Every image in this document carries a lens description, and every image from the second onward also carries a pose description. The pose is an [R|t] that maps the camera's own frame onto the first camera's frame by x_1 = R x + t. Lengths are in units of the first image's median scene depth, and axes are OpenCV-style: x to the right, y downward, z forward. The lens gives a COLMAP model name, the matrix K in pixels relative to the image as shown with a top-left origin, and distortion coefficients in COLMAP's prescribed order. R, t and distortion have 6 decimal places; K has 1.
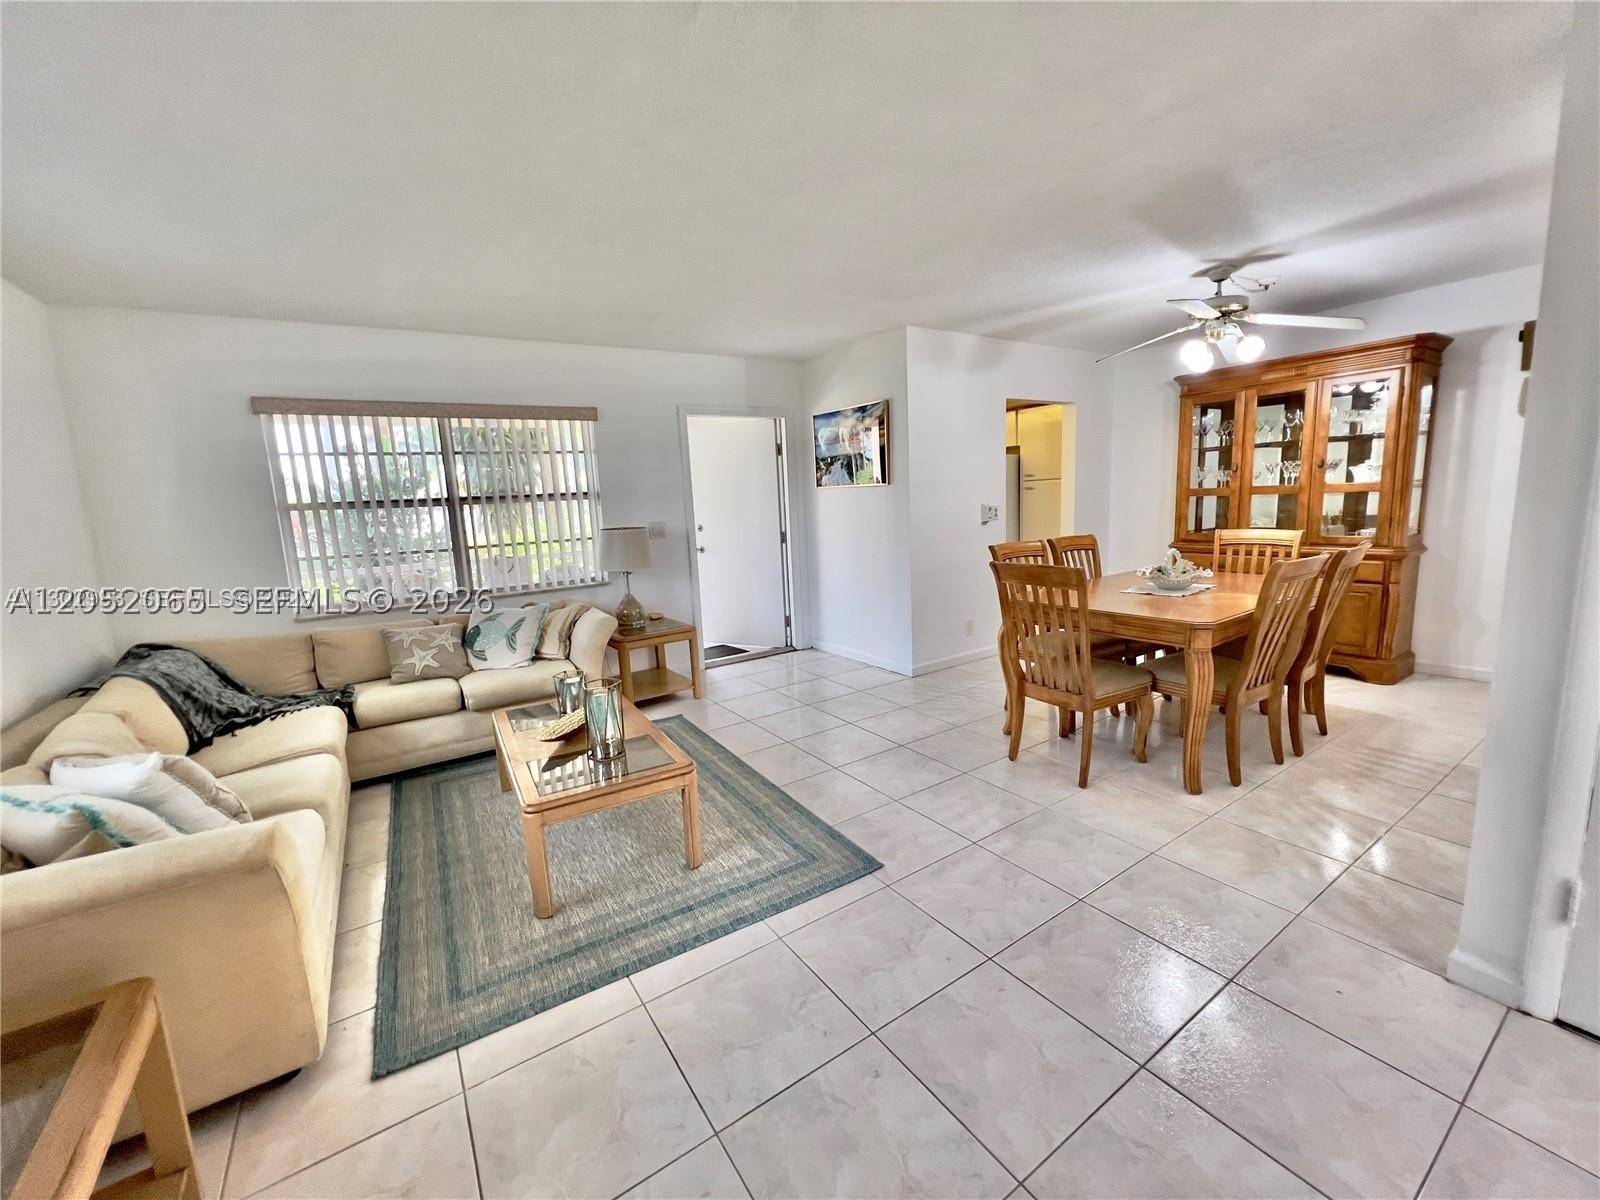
lens RADIAL K [[678.3, 0, 800.0], [0, 678.3, 600.0], [0, 0, 1]] dist [0.011717, 0.000065]
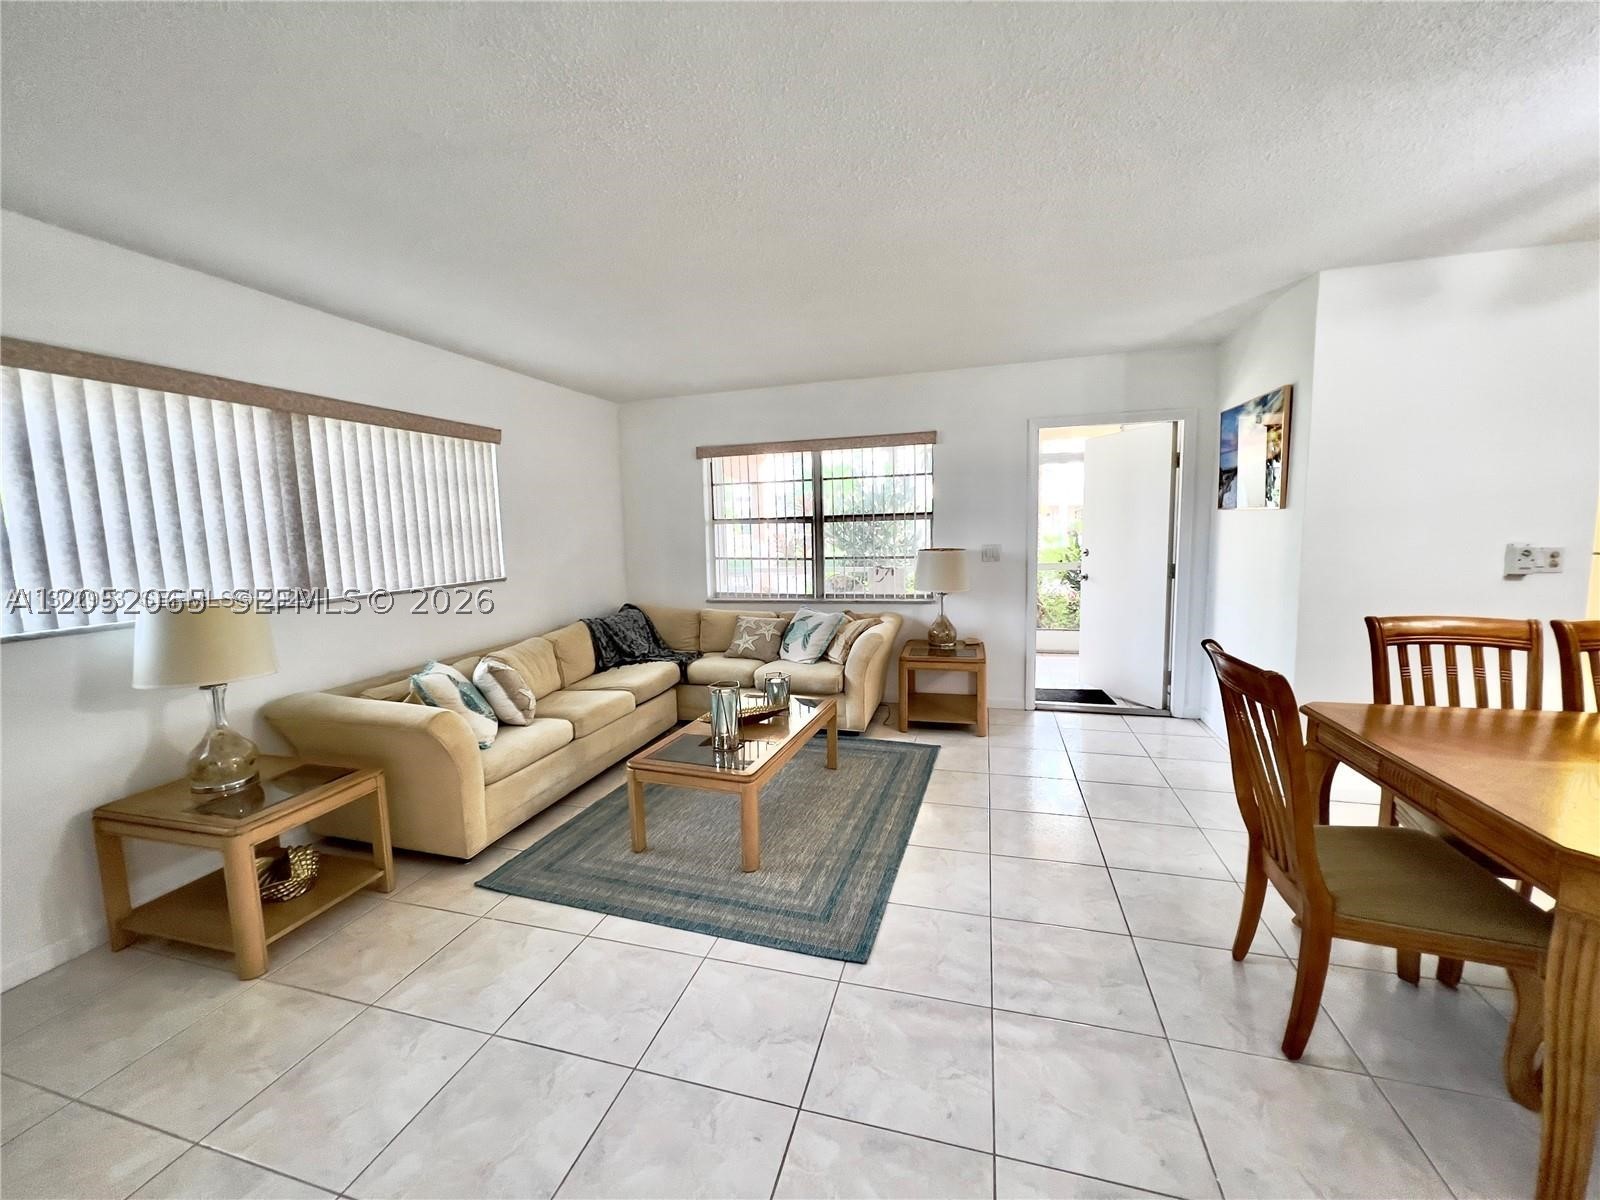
lens RADIAL K [[673.1, 0, 775.0], [0, 673.1, 598.0], [0, 0, 1]] dist [0.017997, 0.000074]
pose [[0.616010, 0.117615, -0.778909, 0.441779], [-0.123439, 0.990988, 0.052015, -0.066354], [0.778007, 0.064106, 0.624977, 0.225752]]
